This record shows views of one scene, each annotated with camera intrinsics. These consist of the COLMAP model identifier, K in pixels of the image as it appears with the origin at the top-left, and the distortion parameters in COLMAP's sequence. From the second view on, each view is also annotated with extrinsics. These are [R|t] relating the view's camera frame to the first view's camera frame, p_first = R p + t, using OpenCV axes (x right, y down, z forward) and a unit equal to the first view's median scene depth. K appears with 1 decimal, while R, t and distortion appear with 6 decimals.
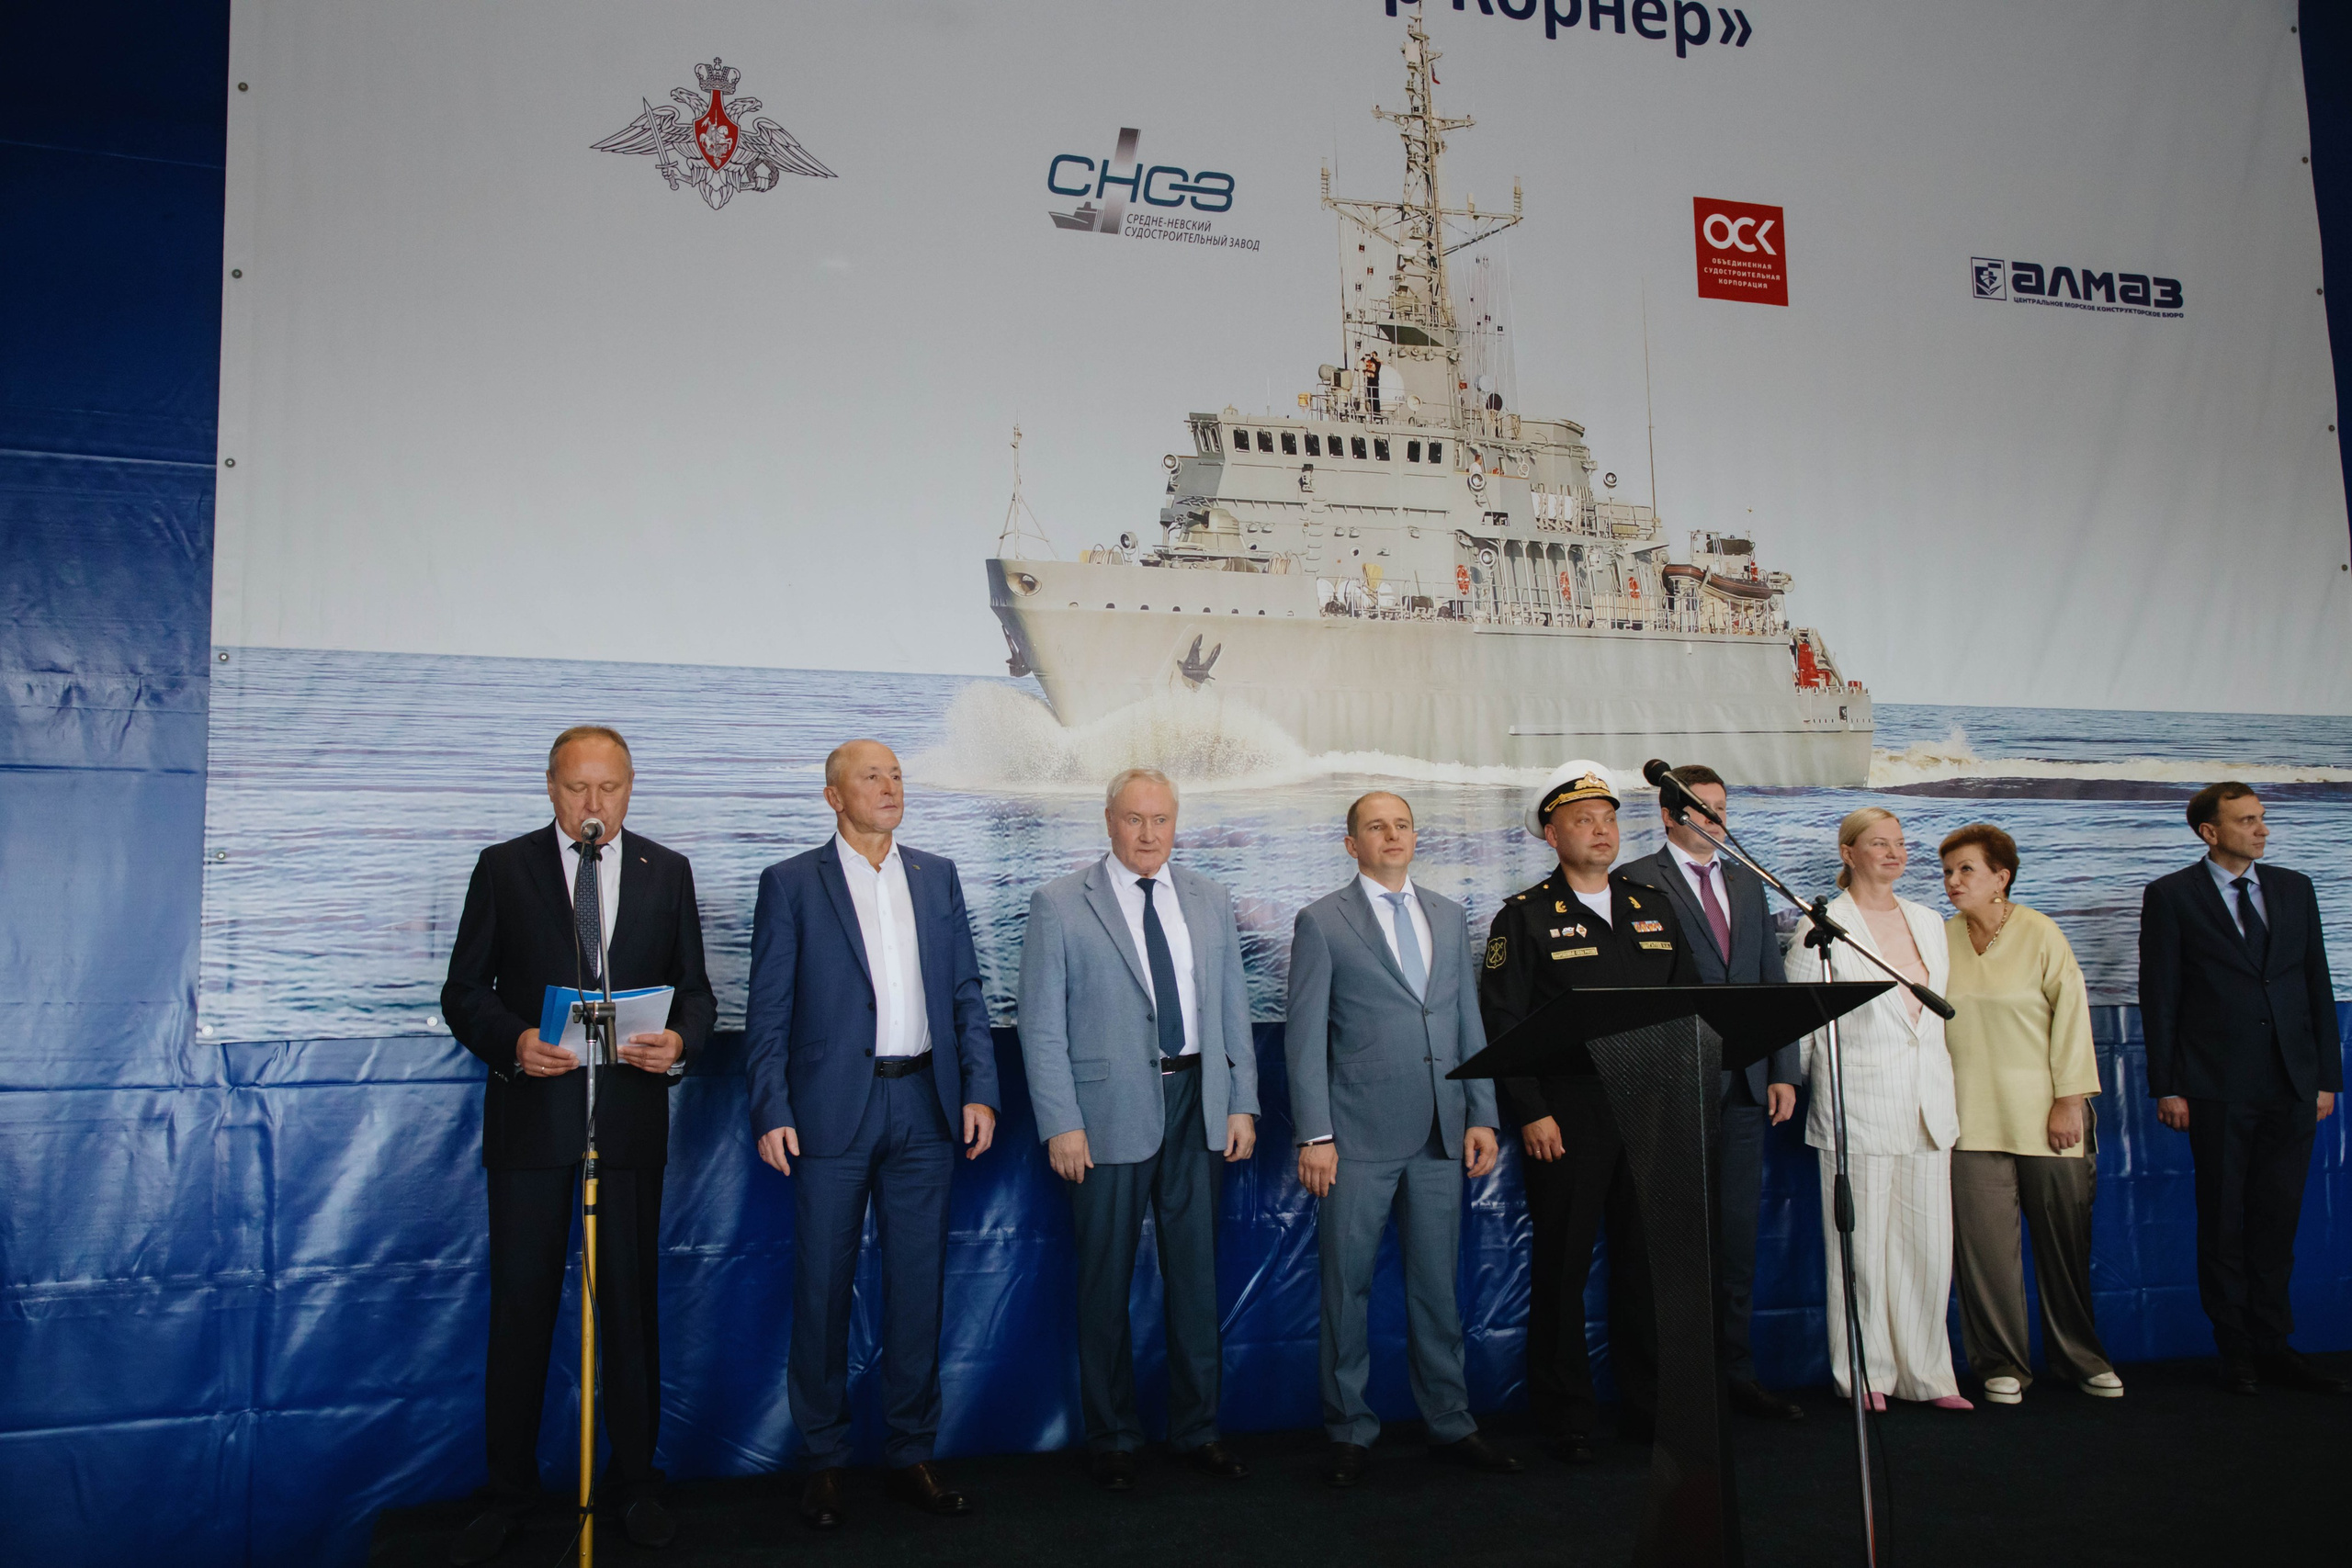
lens RADIAL K [[1989.0, 0, 1178.4], [0, 1989.0, 779.4], [0, 0, 1]] dist [-0.003255, 0.051313]
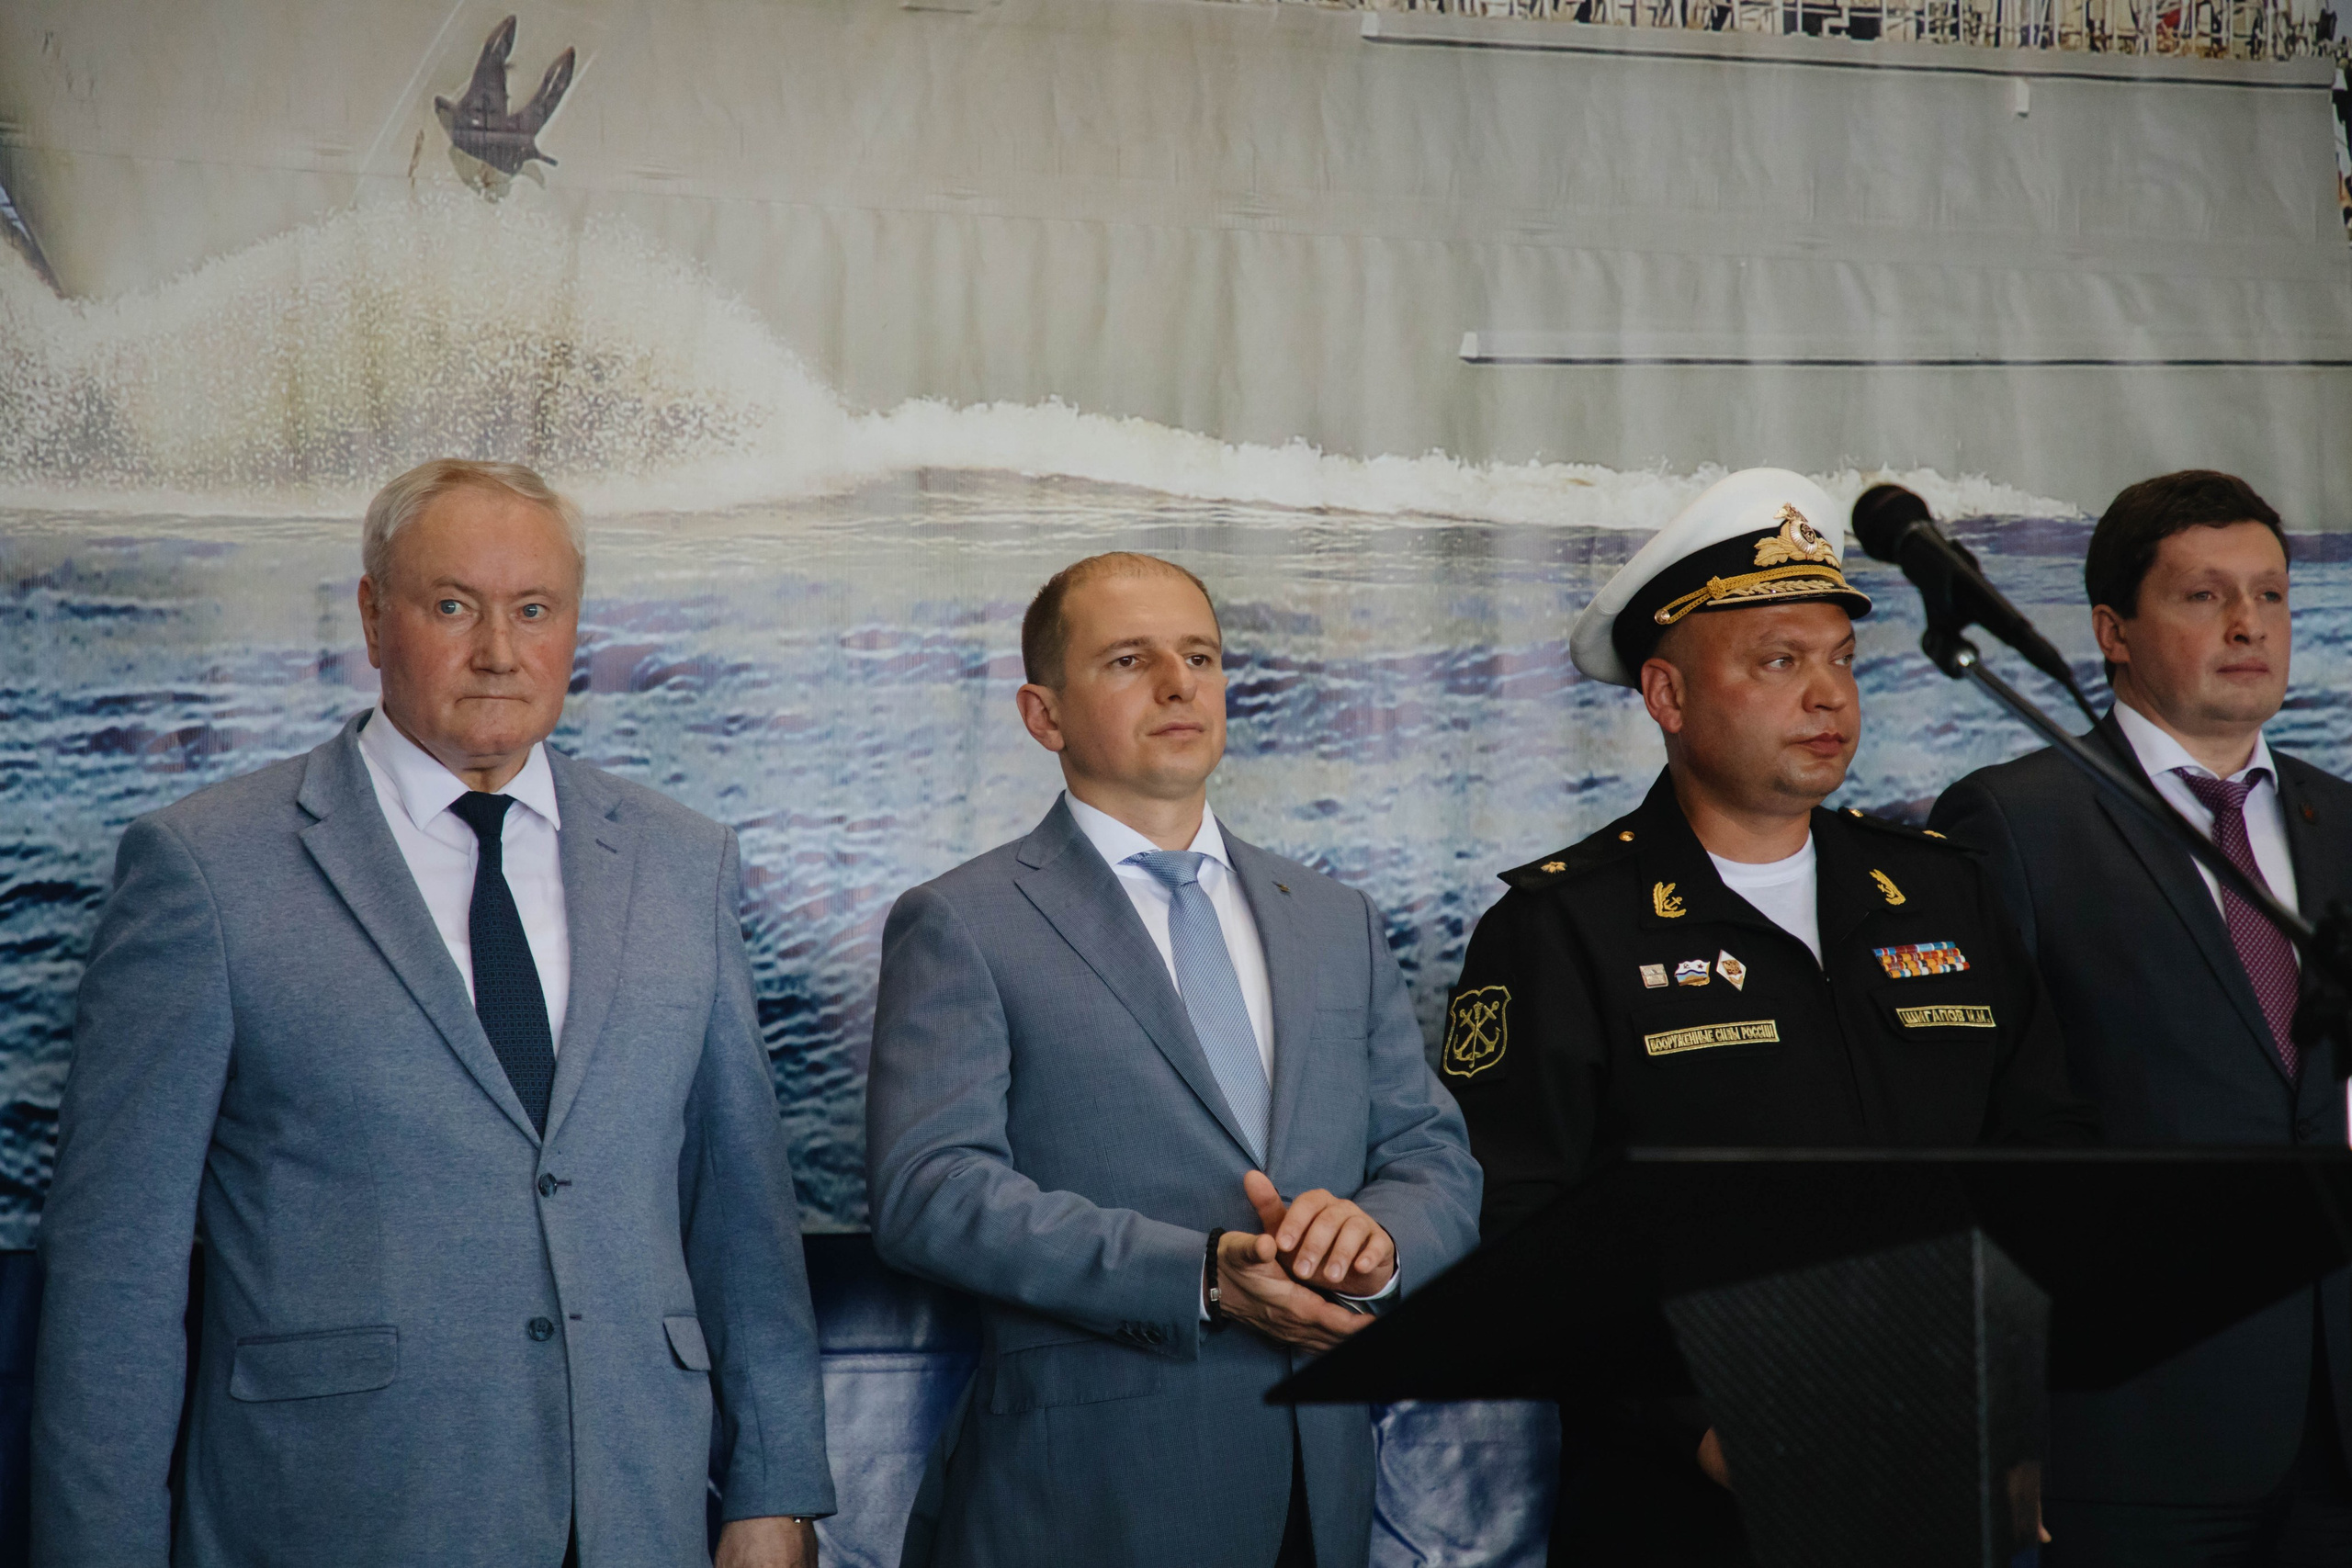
lens RADIAL K [[6850.4, 0, 1214.4], [0, 6850.4, 785.1], [0, 0, 1]] dist [0.710731, -0.445835]
pose [[0.991029, 0.017695, 0.132473, -0.021953], [-0.025409, 0.998064, 0.056772, -0.016403], [-0.131211, -0.059629, 0.989559, -0.114421]]
